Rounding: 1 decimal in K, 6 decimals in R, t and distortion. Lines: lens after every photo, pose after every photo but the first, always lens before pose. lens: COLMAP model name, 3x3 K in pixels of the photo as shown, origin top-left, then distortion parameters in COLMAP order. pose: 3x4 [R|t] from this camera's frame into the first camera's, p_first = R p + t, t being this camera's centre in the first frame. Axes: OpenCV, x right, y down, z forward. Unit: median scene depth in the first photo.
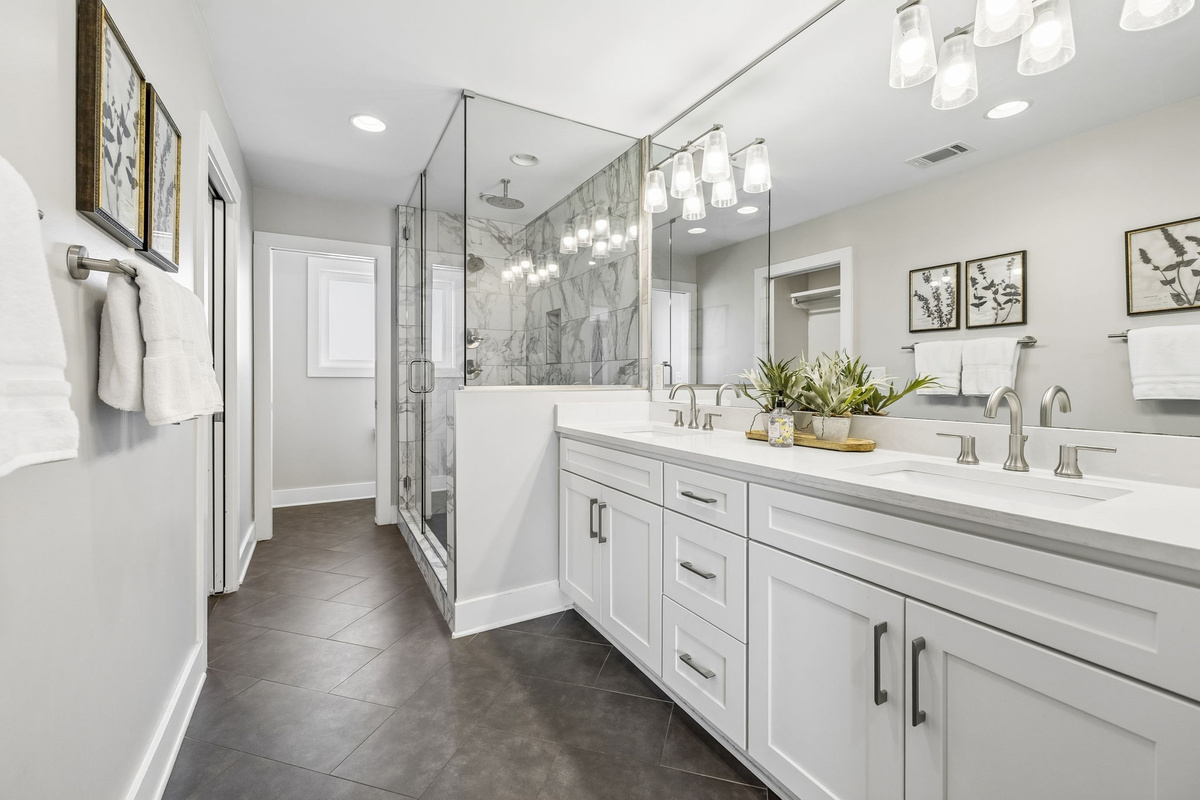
lens RADIAL K [[502.3, 0, 603.6], [0, 502.3, 381.6], [0, 0, 1]] dist [0.001190, 0.000269]
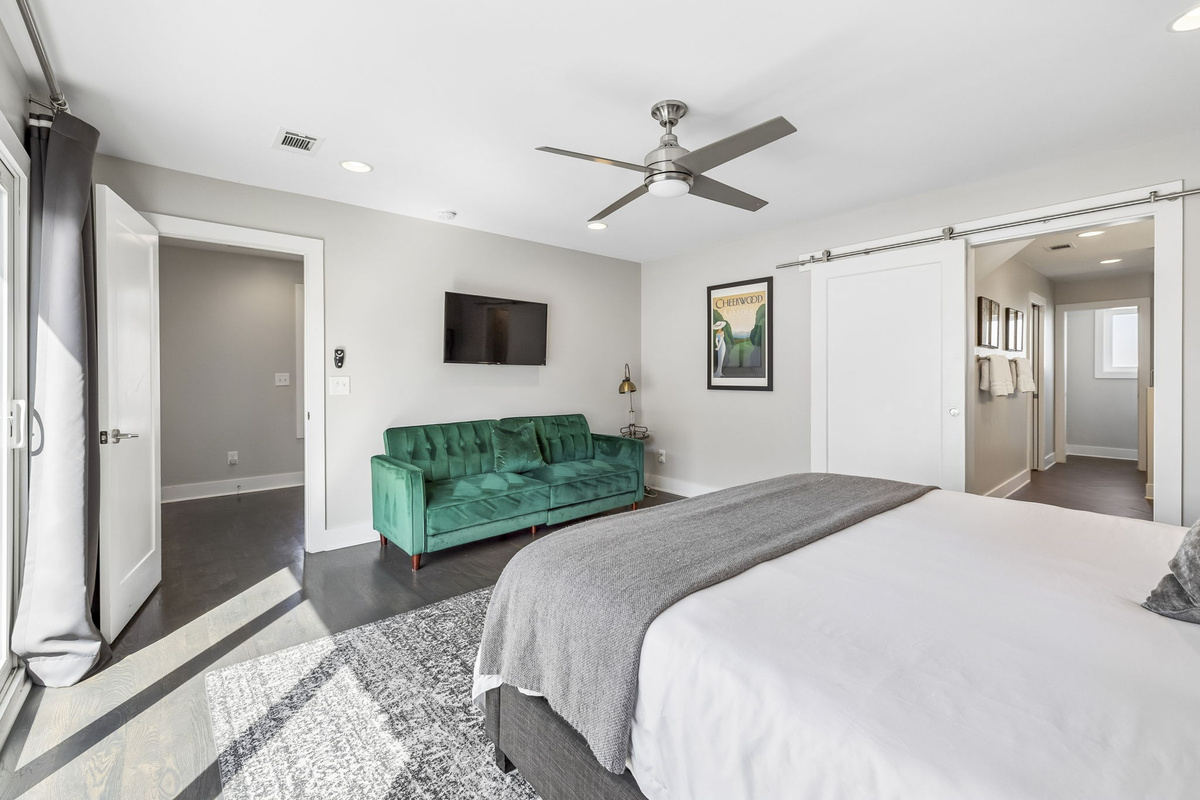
lens RADIAL K [[502.3, 0, 603.6], [0, 502.3, 381.6], [0, 0, 1]] dist [0.001190, 0.000269]
pose [[0.197247, 0.007137, -0.980328, 1.159175], [0.002291, 0.999967, 0.007742, -0.022935], [0.980351, -0.003773, 0.197224, -1.468841]]
